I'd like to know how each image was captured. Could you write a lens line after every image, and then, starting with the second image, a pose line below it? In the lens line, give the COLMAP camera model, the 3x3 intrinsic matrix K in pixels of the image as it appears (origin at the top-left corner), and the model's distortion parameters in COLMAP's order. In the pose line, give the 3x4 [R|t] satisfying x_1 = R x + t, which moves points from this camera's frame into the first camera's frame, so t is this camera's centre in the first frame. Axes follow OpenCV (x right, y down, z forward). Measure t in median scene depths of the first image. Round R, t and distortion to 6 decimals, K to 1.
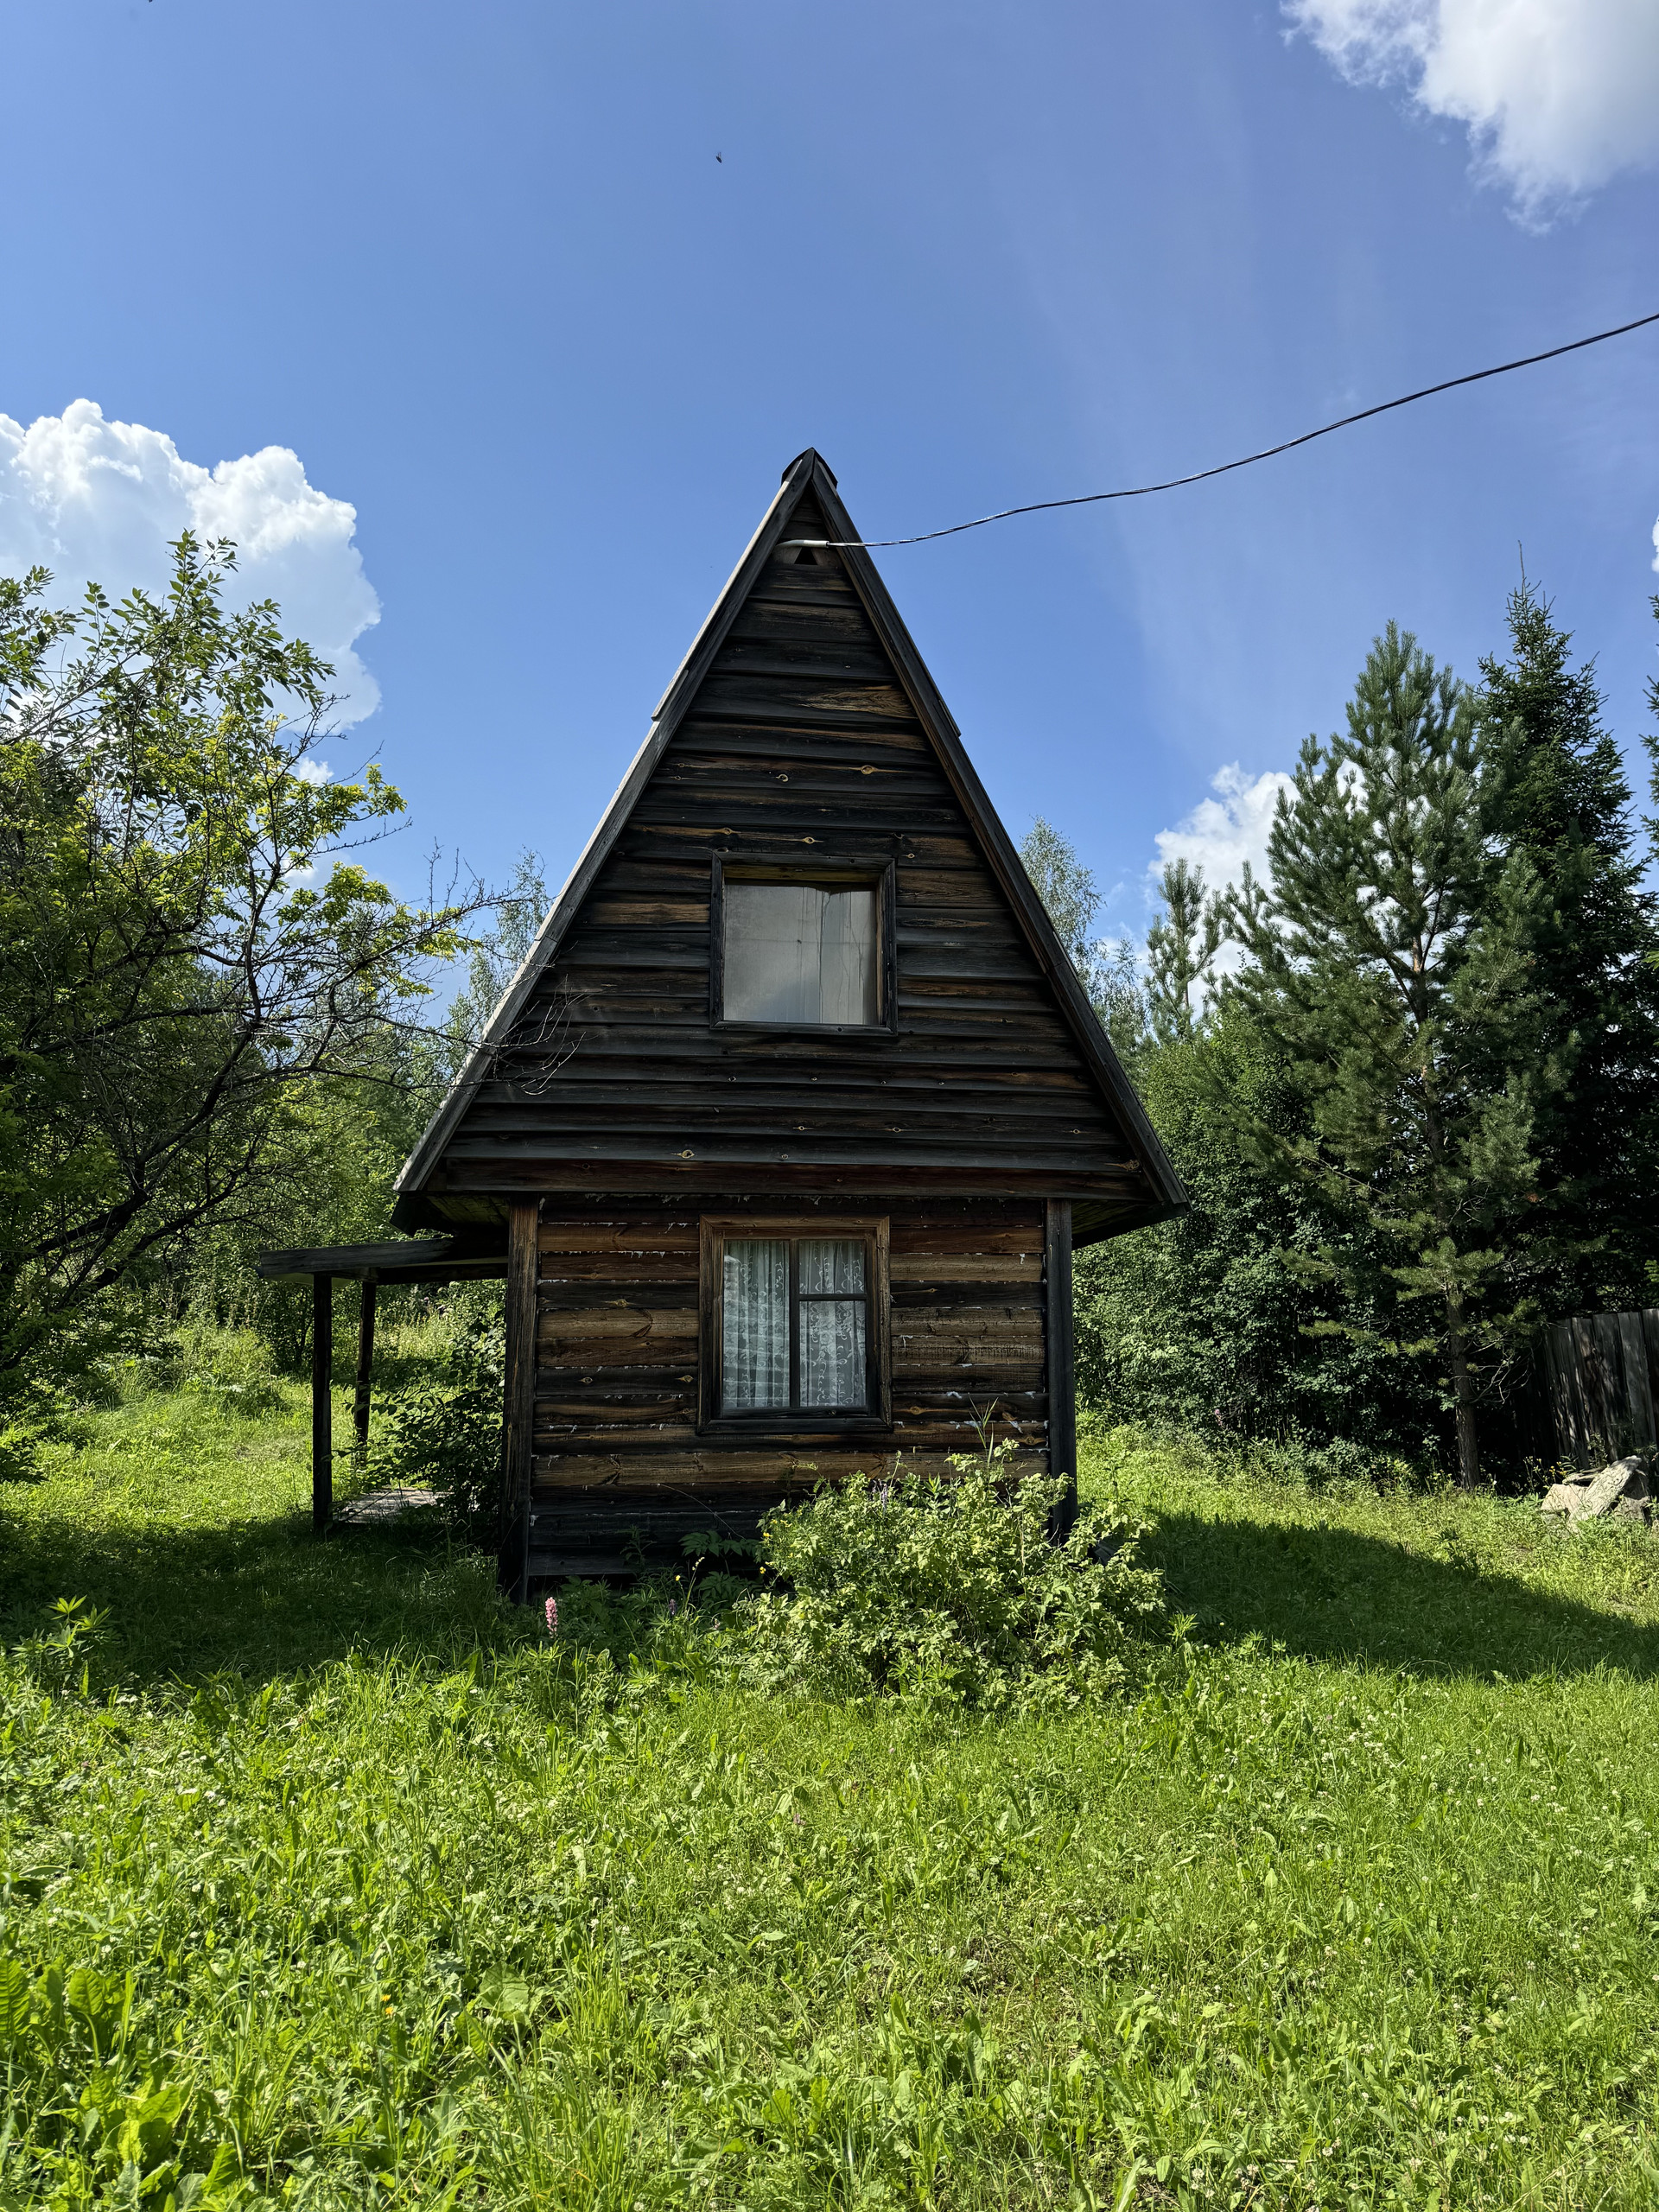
lens RADIAL K [[1526.3, 0, 829.5], [0, 1526.3, 1106.0], [0, 0, 1]] dist [0.090070, -0.000422]
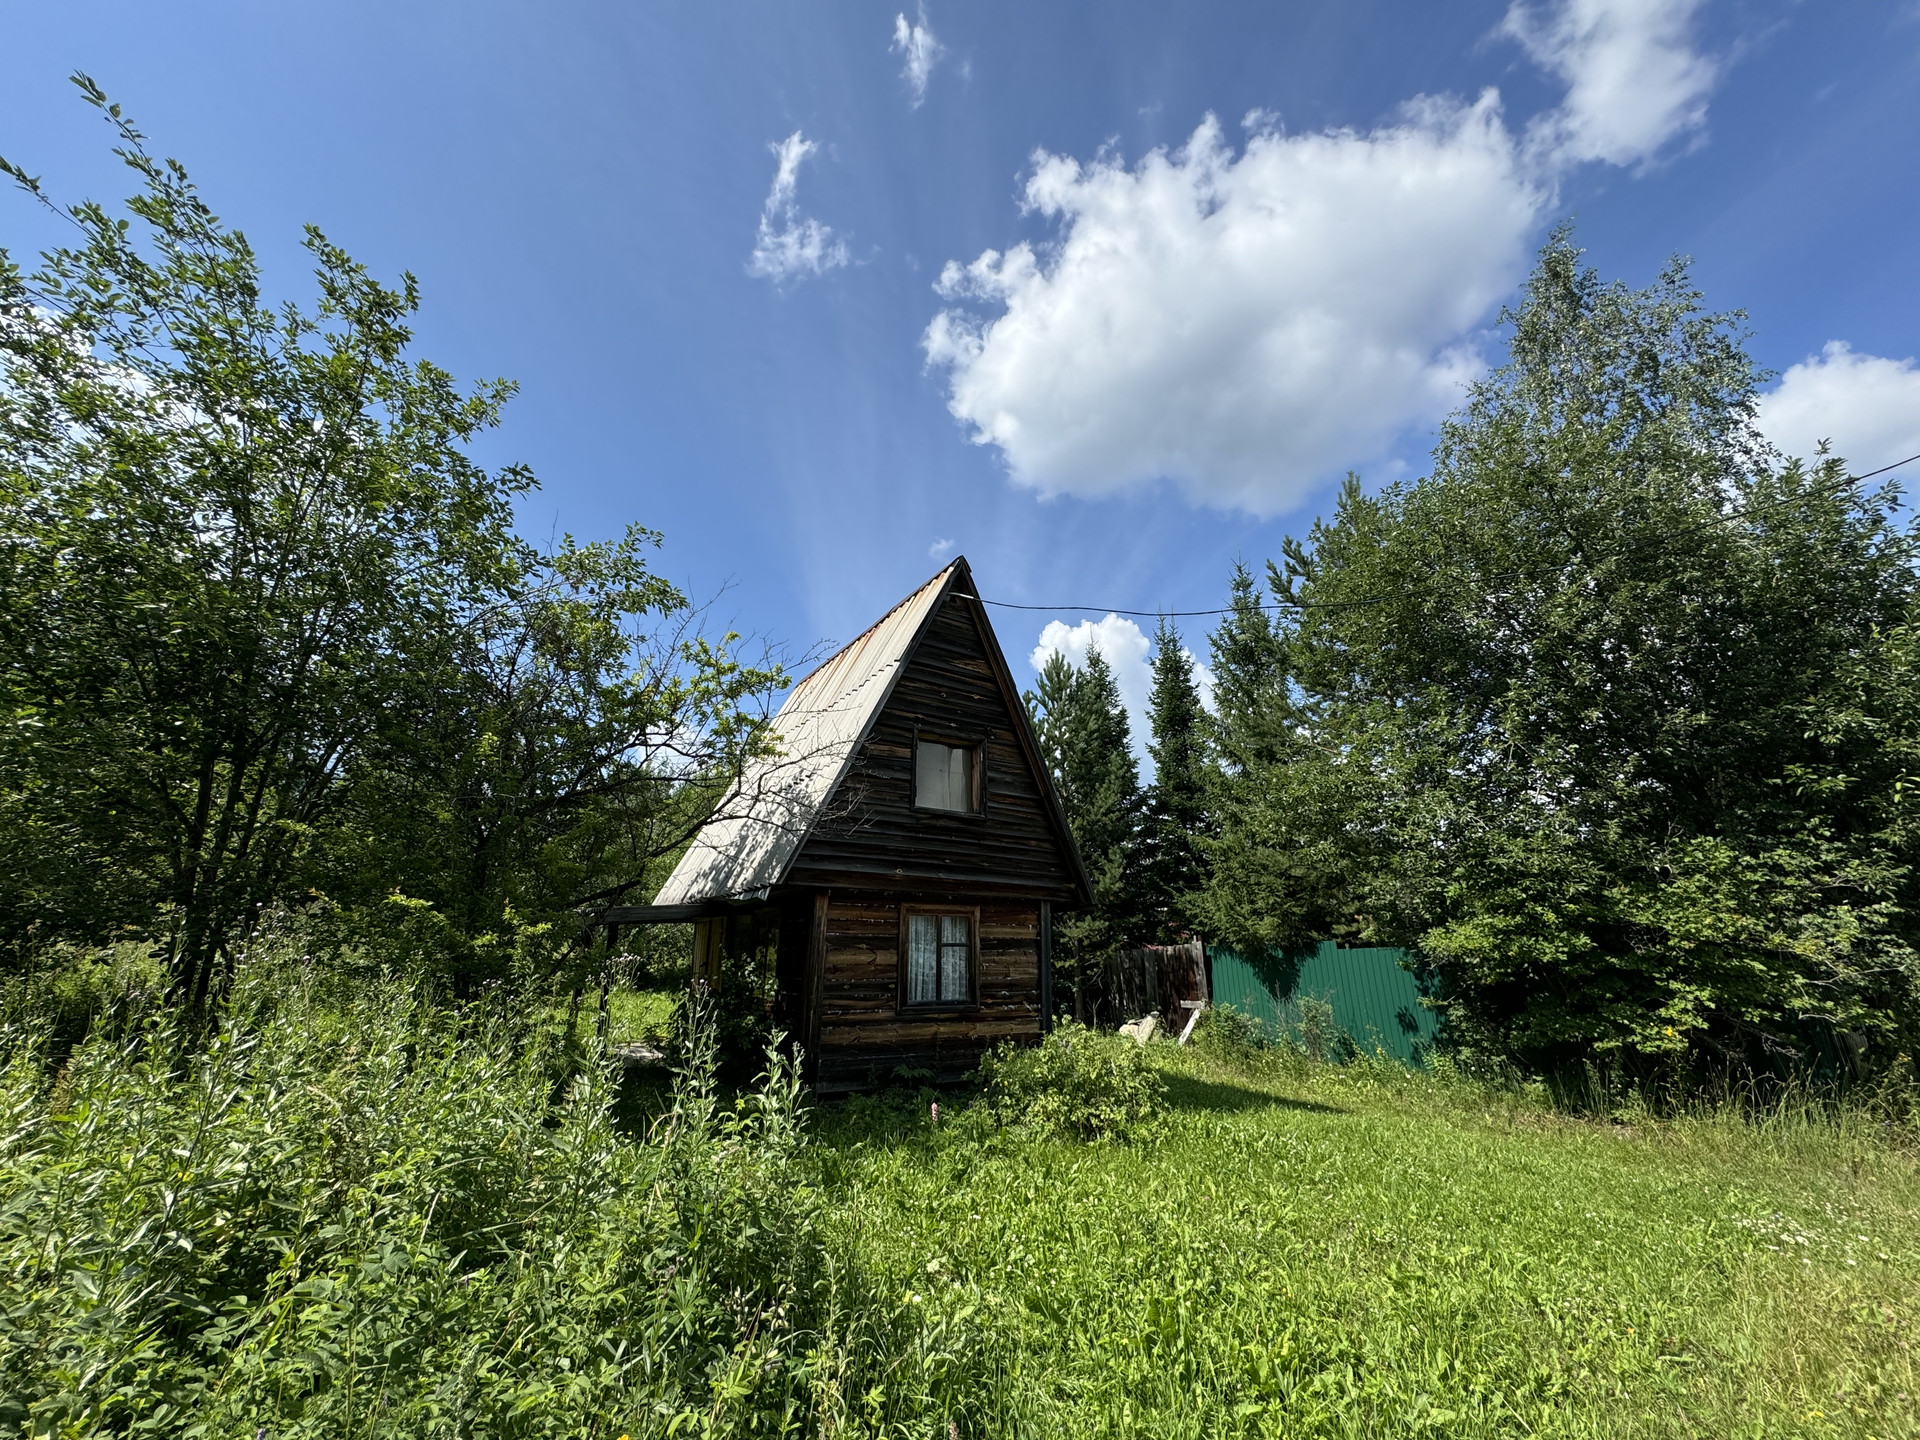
lens RADIAL K [[766.5, 0, 960.0], [0, 766.5, 720.0], [0, 0, 1]] dist [0.001907, 0.000013]
pose [[0.905347, 0.133124, 0.403268, -0.450322], [-0.075450, 0.984912, -0.155745, -0.013868], [-0.417917, 0.110576, 0.901731, 0.024604]]
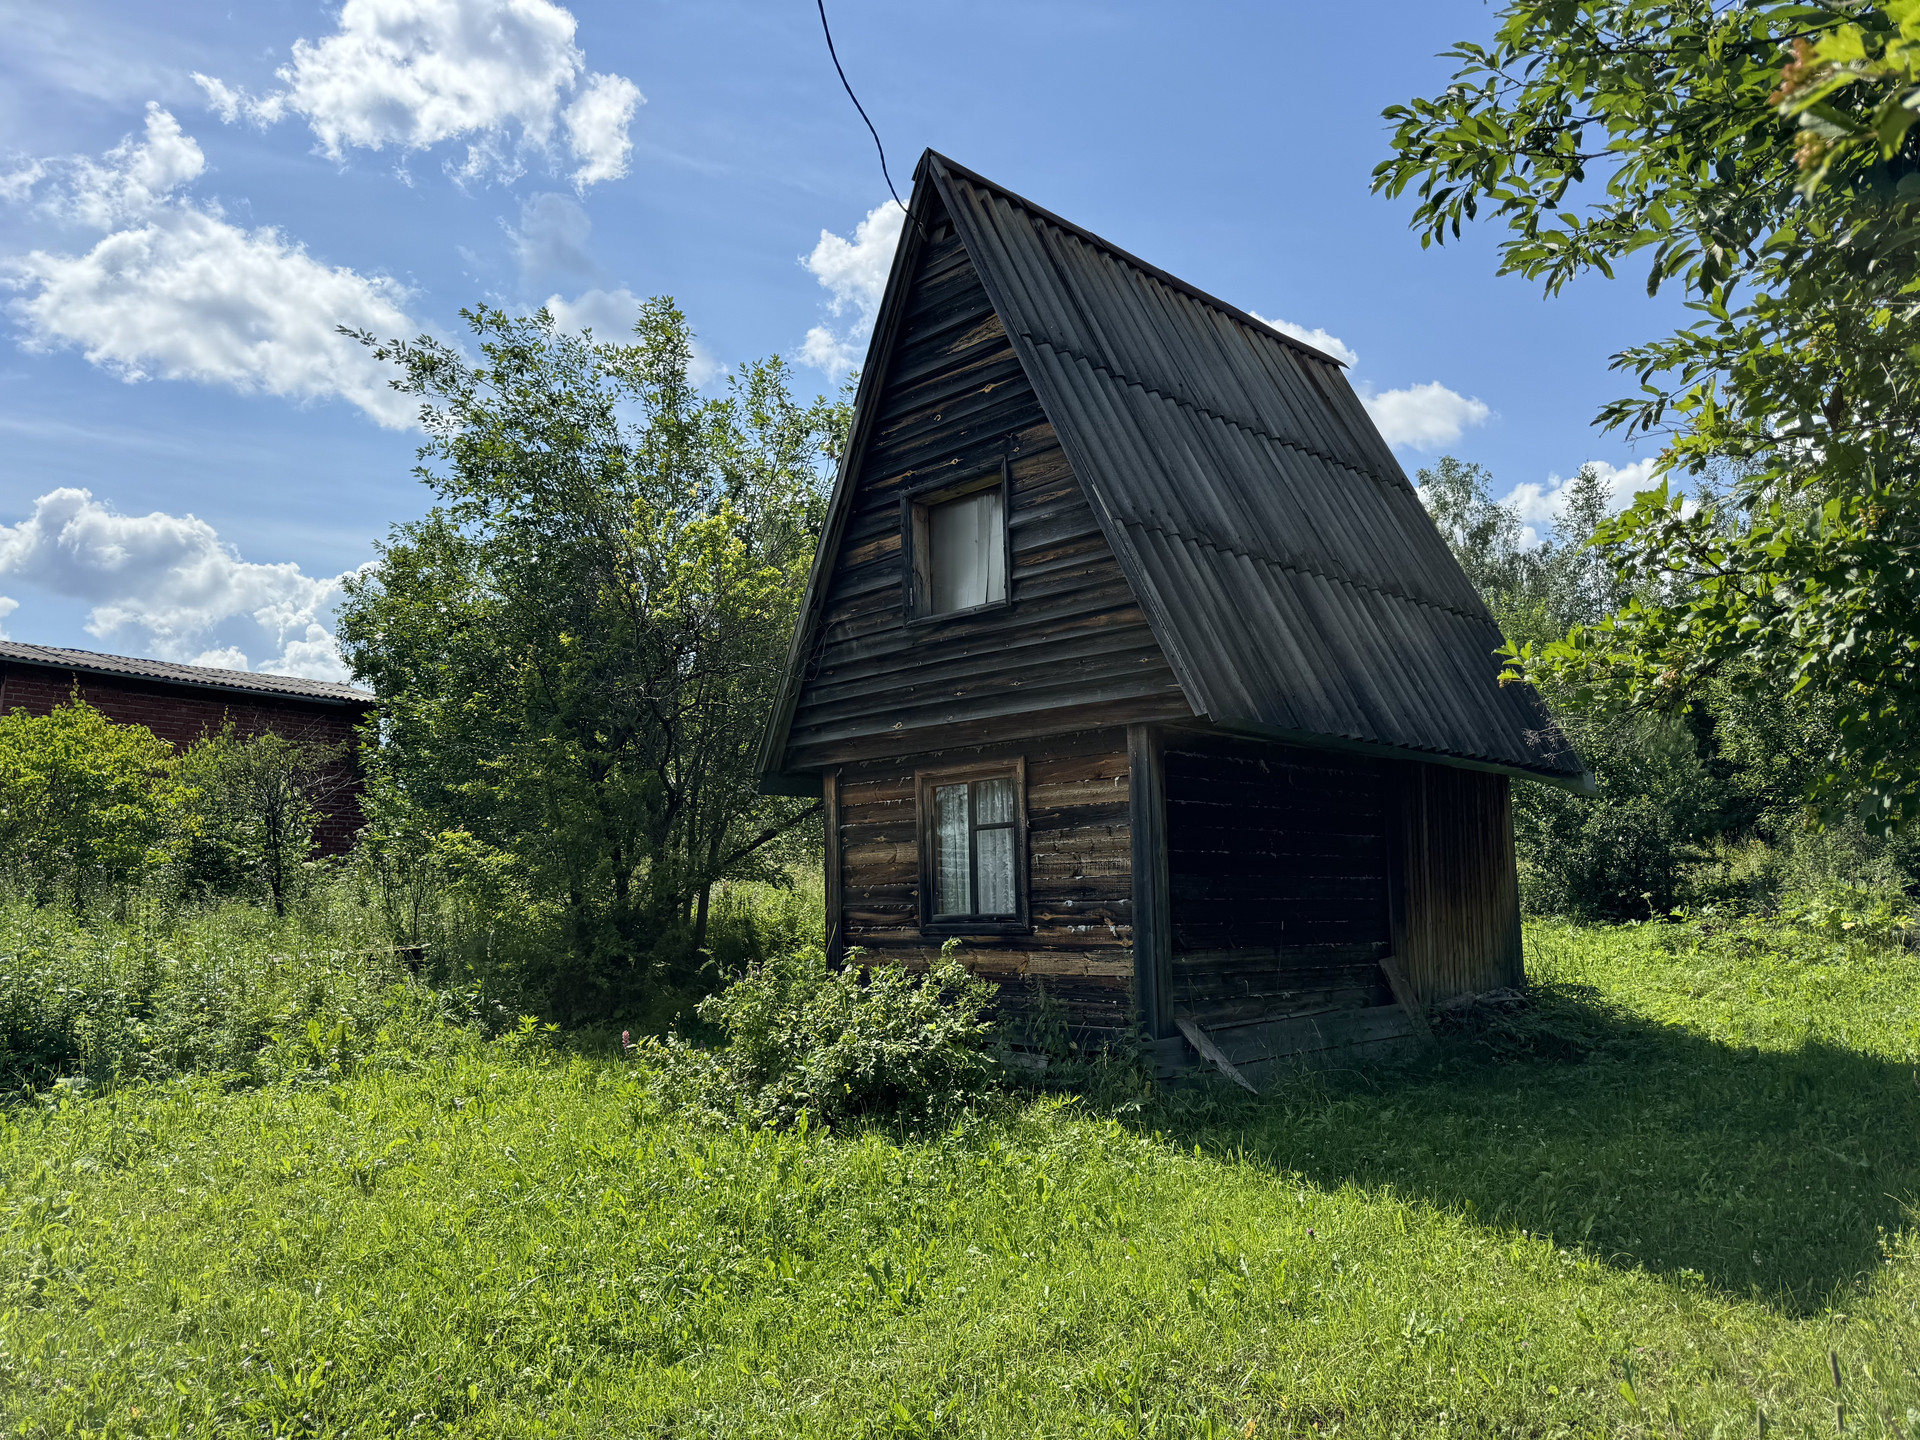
lens RADIAL K [[1324.8, 0, 960.0], [0, 1324.8, 720.0], [0, 0, 1]] dist [0.090070, -0.000422]
pose [[0.607302, -0.118316, -0.785612, 0.832335], [0.147853, 0.988405, -0.034562, 0.073315], [0.780592, -0.095166, 0.617753, 0.325273]]
